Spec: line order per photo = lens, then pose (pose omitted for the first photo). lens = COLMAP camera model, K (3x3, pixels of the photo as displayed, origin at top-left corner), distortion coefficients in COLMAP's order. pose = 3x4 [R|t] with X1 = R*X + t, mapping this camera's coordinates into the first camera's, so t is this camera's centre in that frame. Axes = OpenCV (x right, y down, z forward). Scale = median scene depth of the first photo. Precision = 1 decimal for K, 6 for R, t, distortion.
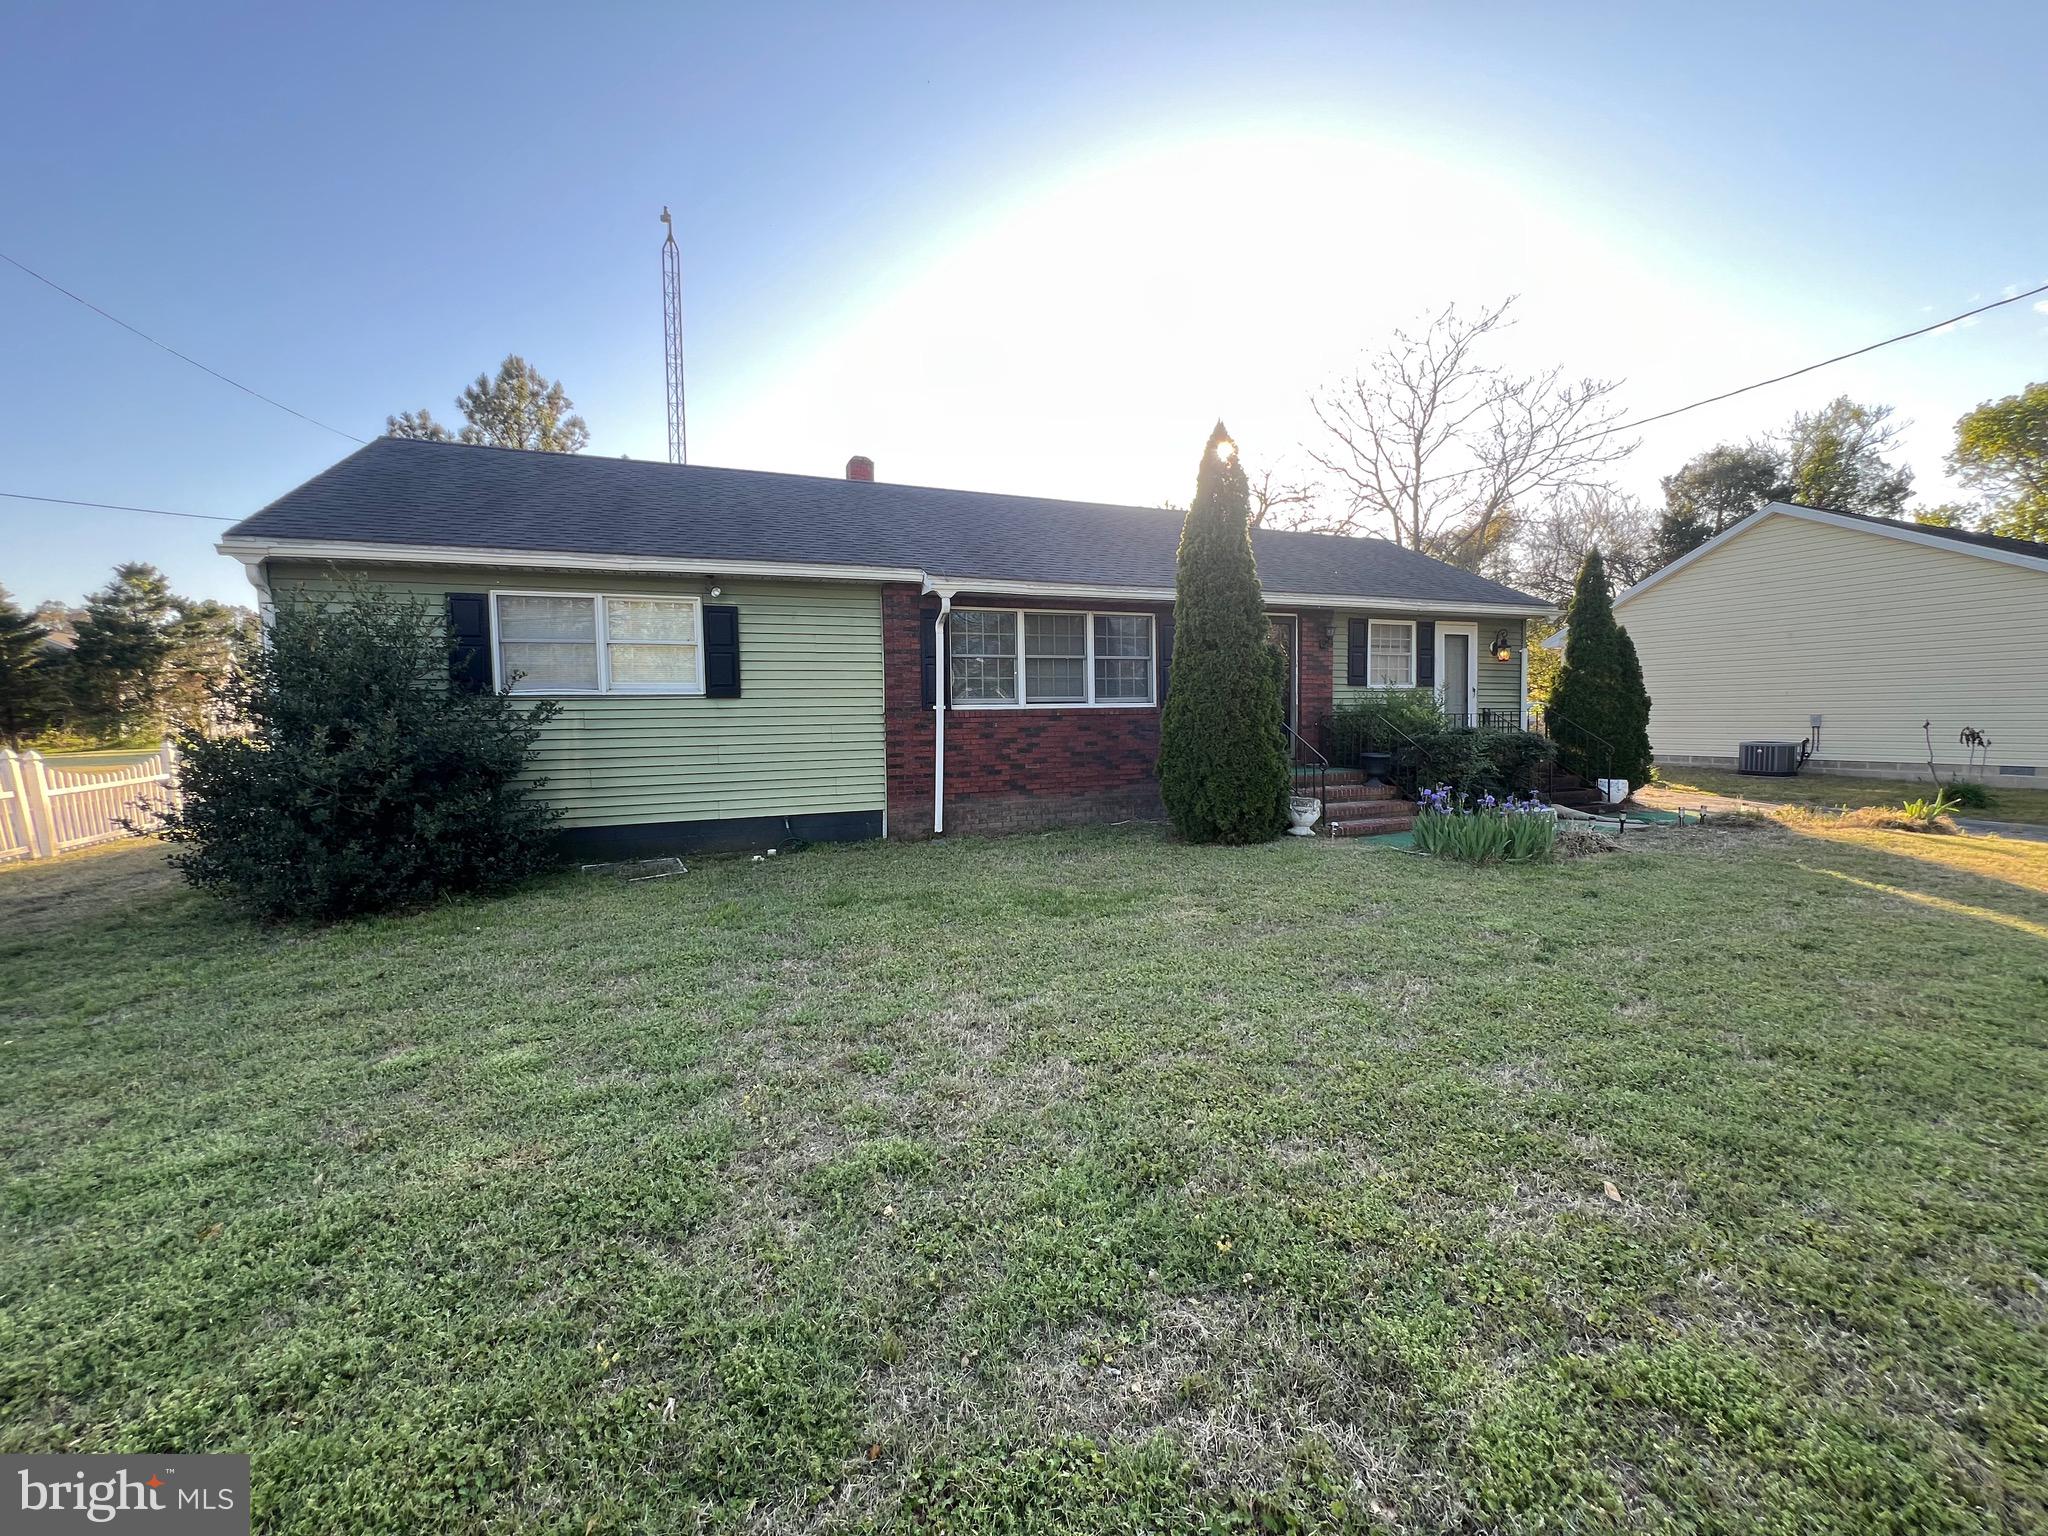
lens RADIAL K [[819.8, 0, 1021.9], [0, 819.8, 769.1], [0, 0, 1]] dist [0.004642, -0.000649]
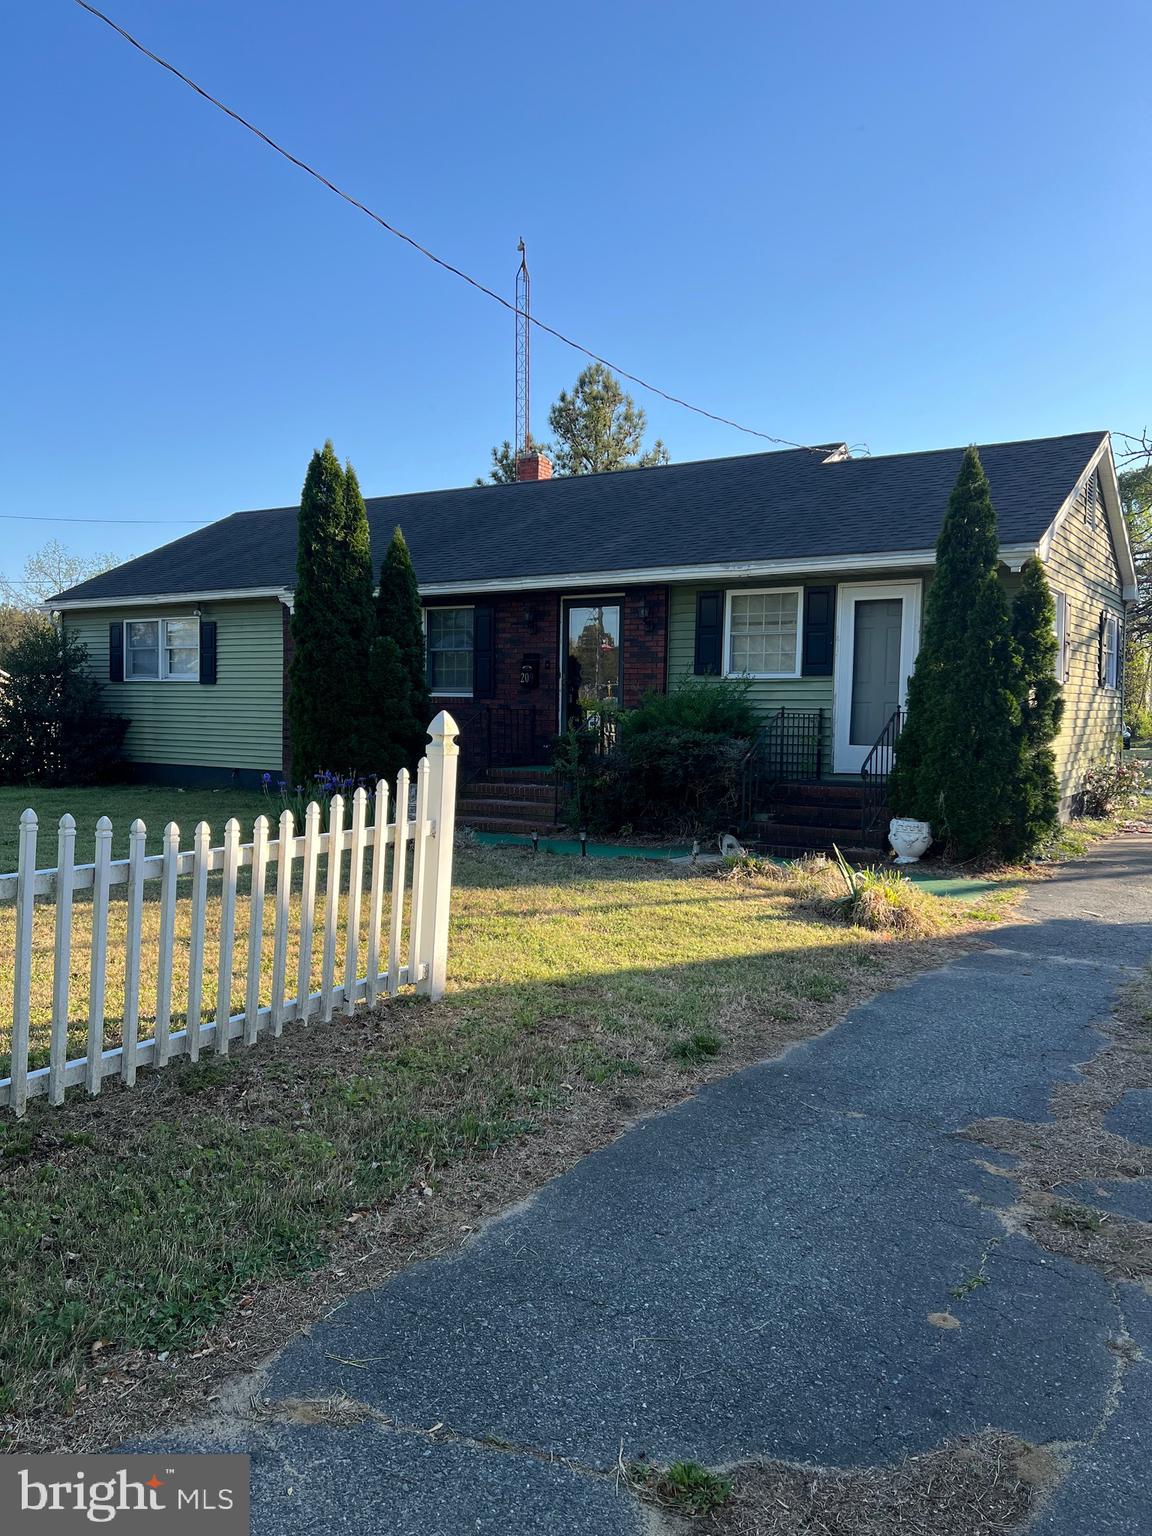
lens RADIAL K [[1170.1, 0, 574.8], [0, 1170.1, 771.0], [0, 0, 1]] dist [0.057000, 0.000284]
pose [[0.564448, 0.064792, -0.822922, 5.414386], [-0.082674, 0.996340, 0.021739, -0.098785], [0.821318, 0.055763, 0.567738, 1.091576]]
